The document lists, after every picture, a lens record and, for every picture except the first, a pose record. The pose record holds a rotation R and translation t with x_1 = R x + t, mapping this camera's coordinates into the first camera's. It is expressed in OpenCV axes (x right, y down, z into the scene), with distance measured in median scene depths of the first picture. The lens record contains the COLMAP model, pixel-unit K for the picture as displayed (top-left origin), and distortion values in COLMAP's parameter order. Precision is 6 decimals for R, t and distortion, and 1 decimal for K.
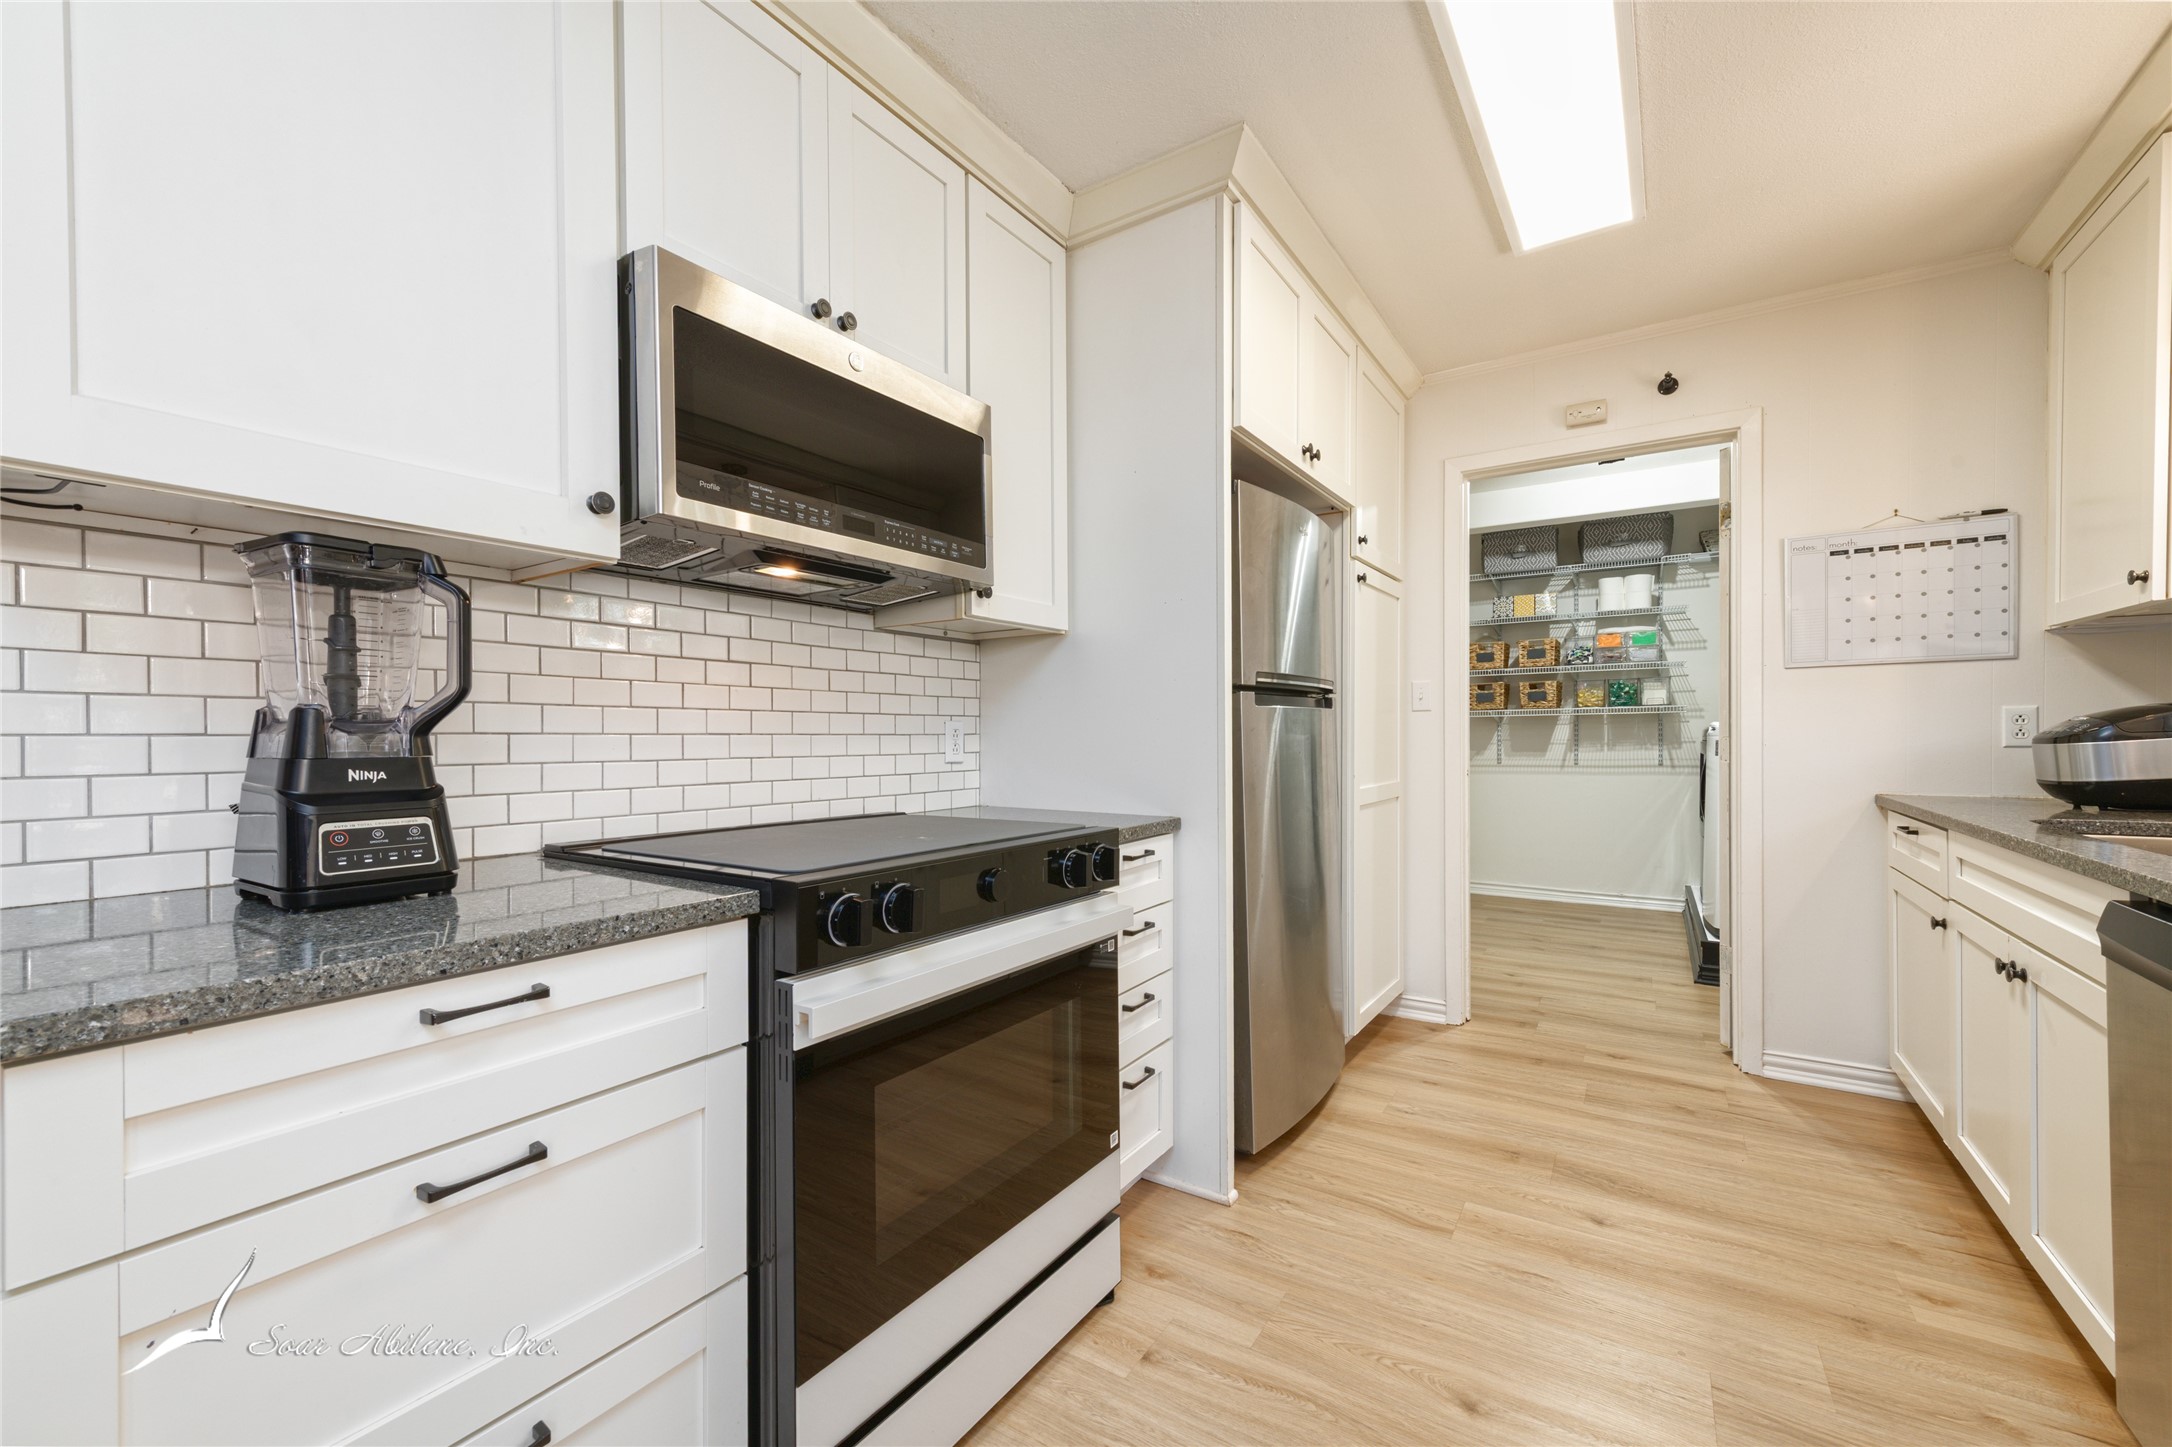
lens RADIAL K [[868.8, 0, 1094.1], [0, 868.8, 741.9], [0, 0, 1]] dist [0.015792, -0.000890]
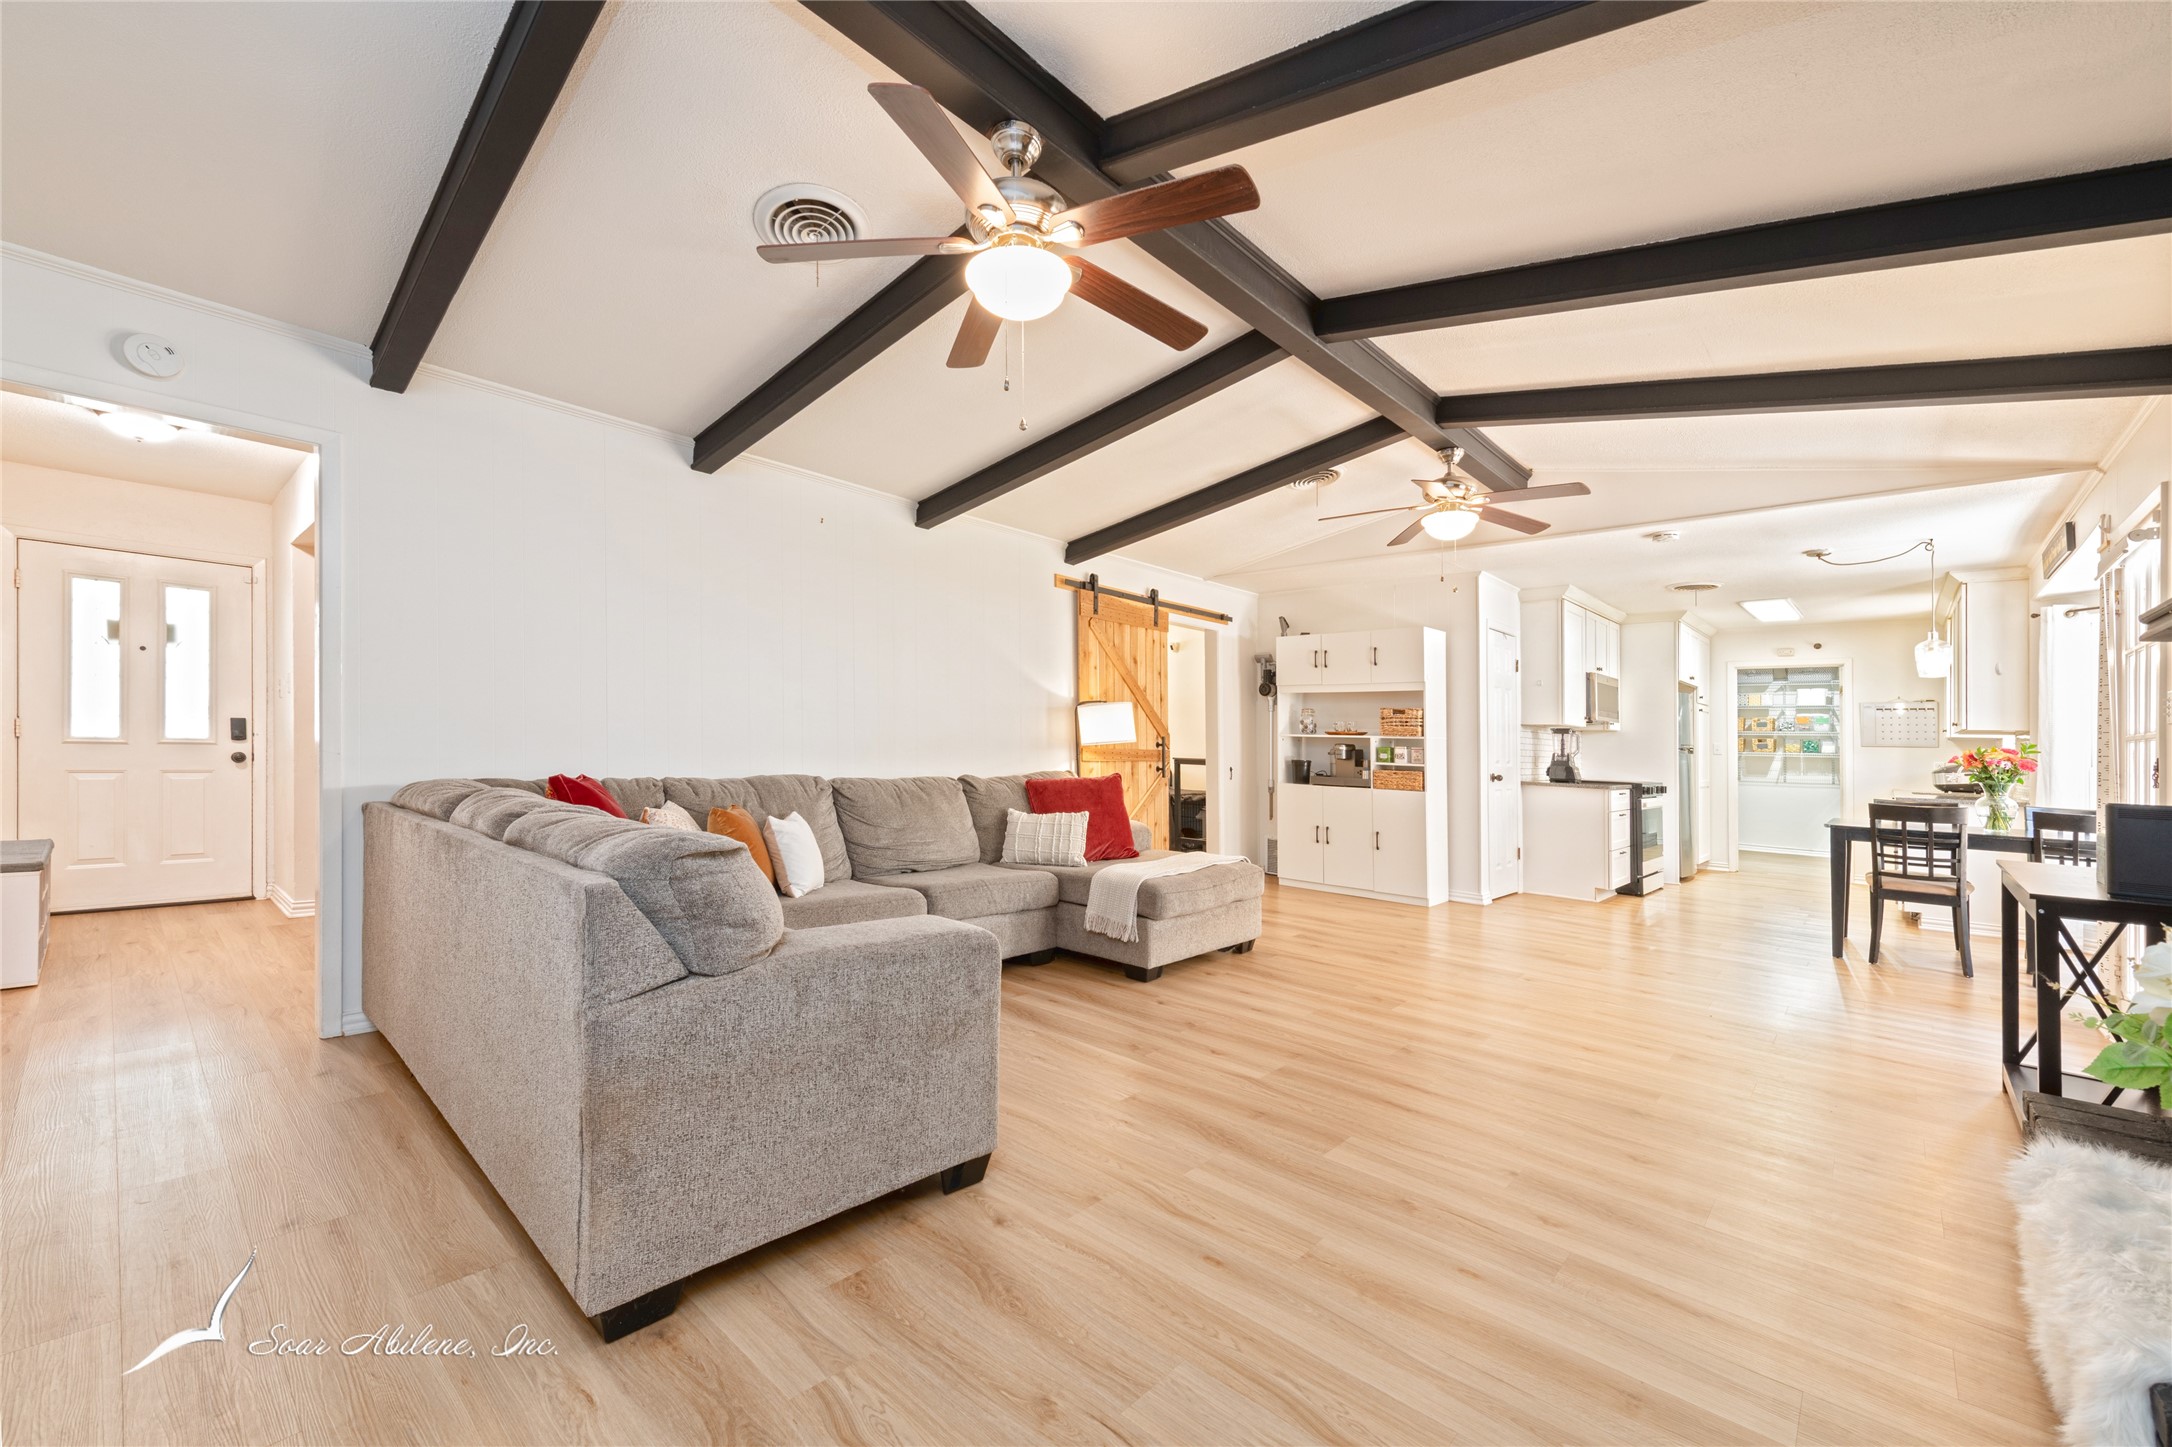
lens RADIAL K [[868.8, 0, 1086.5], [0, 868.8, 712.1], [0, 0, 1]] dist [0.015792, -0.000890]
pose [[0.985175, 0.020581, -0.170314, -1.305356], [-0.029266, 0.998387, -0.048643, 0.022673], [0.169038, 0.052906, 0.984189, -2.394252]]
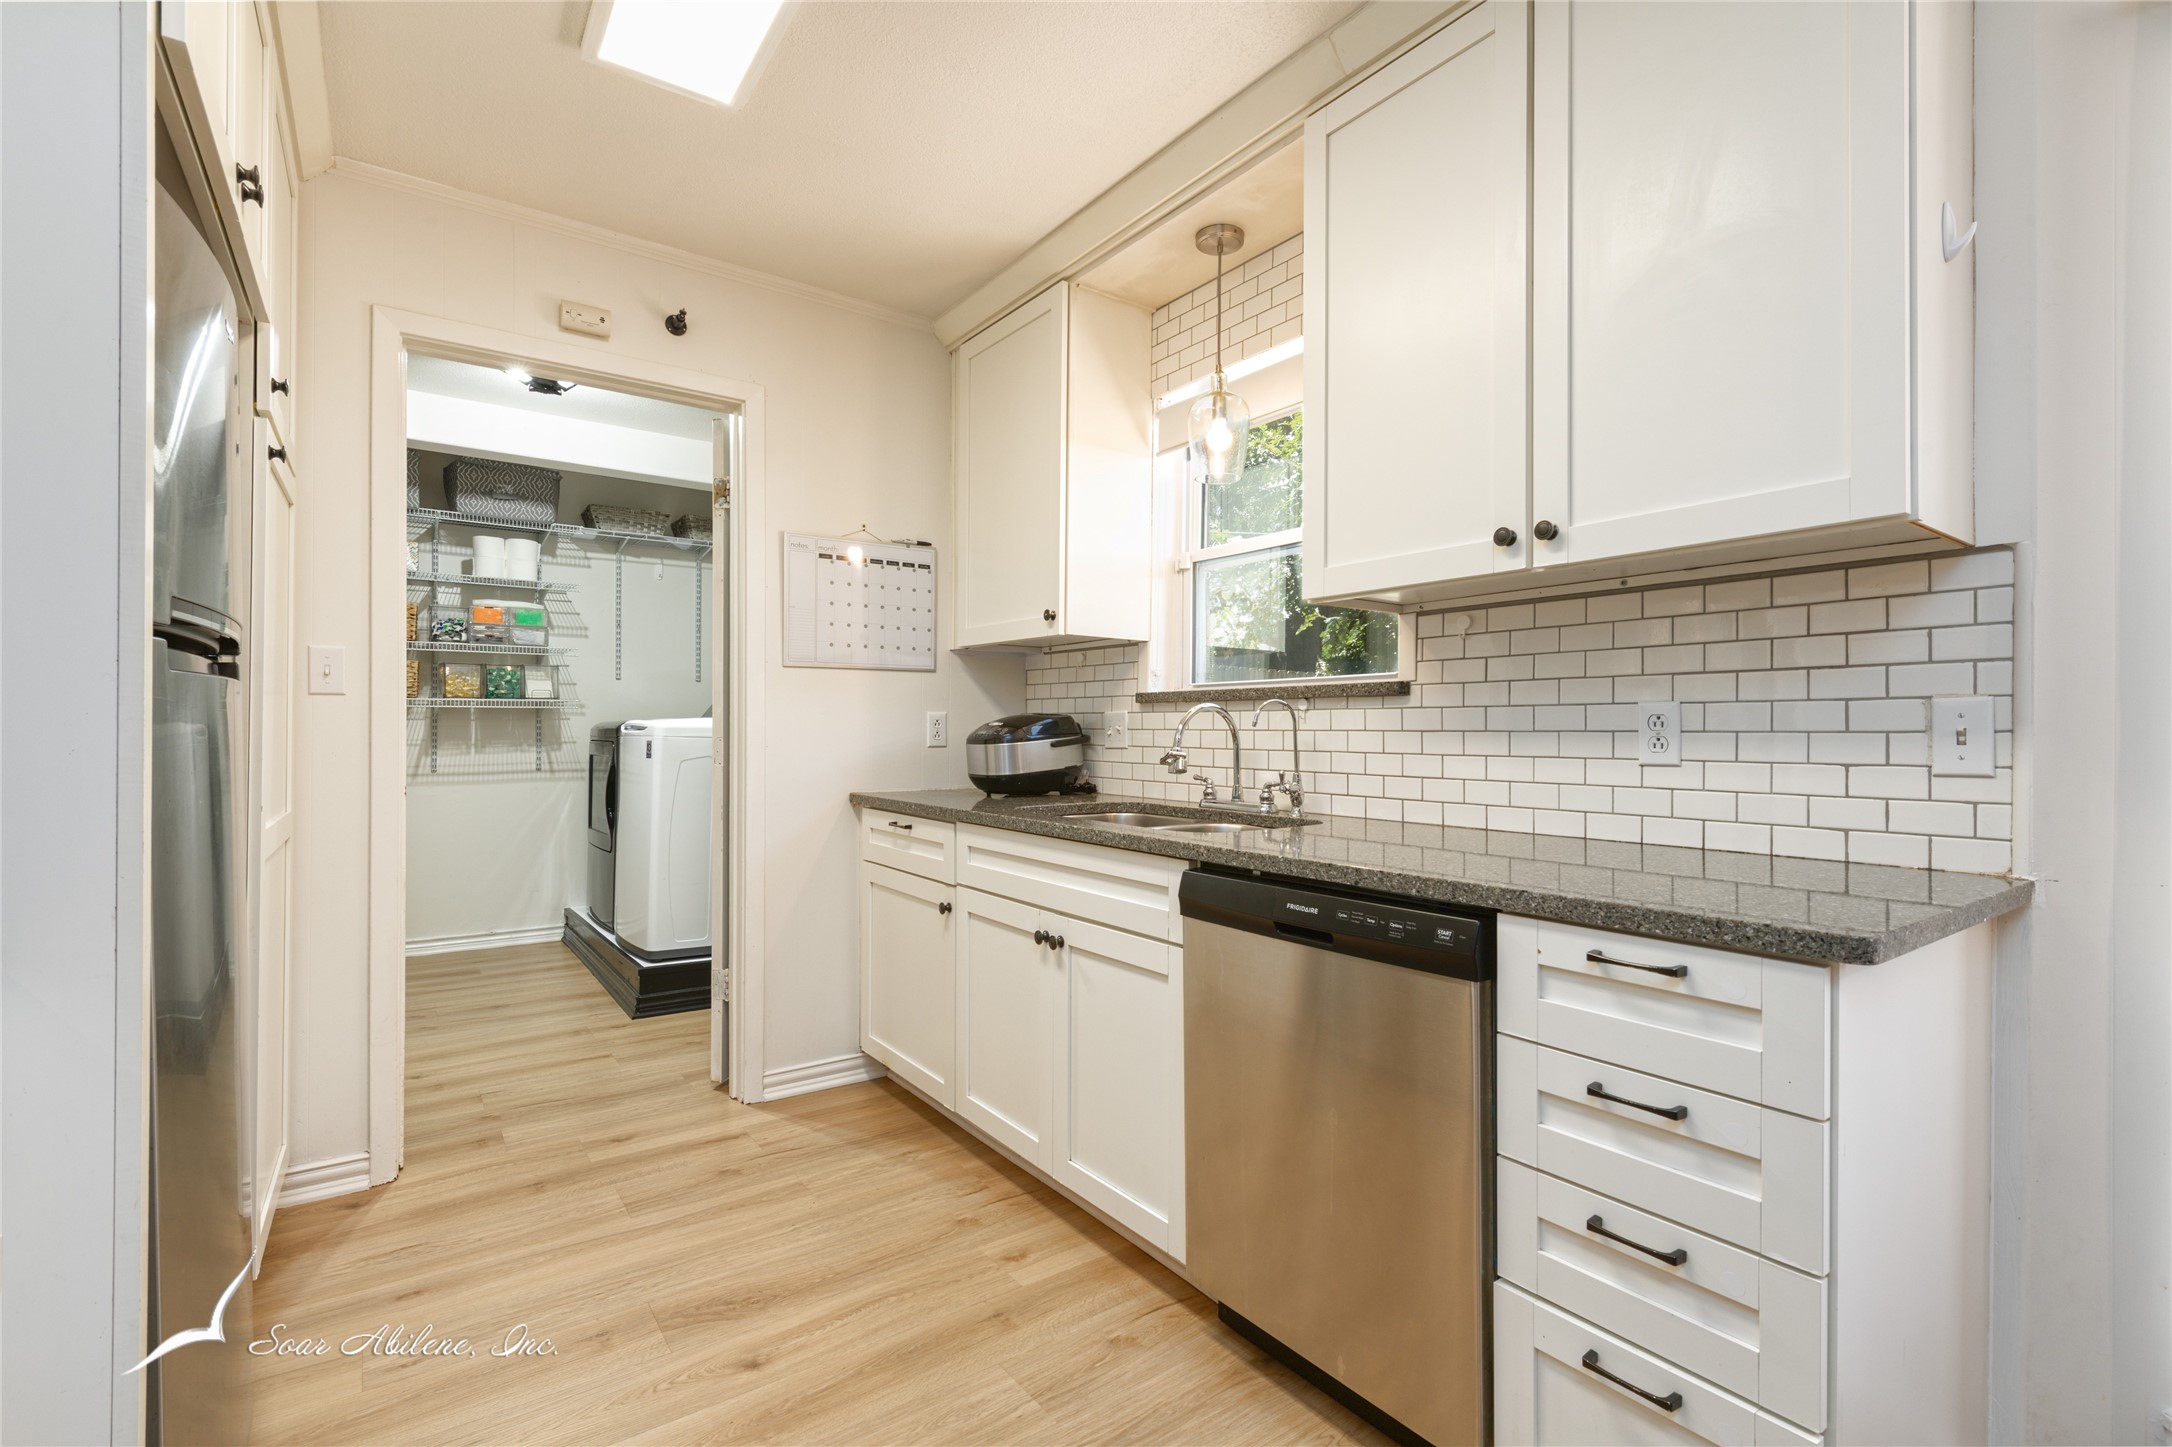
lens RADIAL K [[1001.3, 0, 1086.0], [0, 1001.3, 727.8], [0, 0, 1]] dist [0.017349, -0.001967]
pose [[0.373144, 0.011436, 0.927703, -0.105699], [0.000994, 0.999919, -0.012726, -0.002156], [-0.927773, 0.005671, 0.373102, 0.281260]]
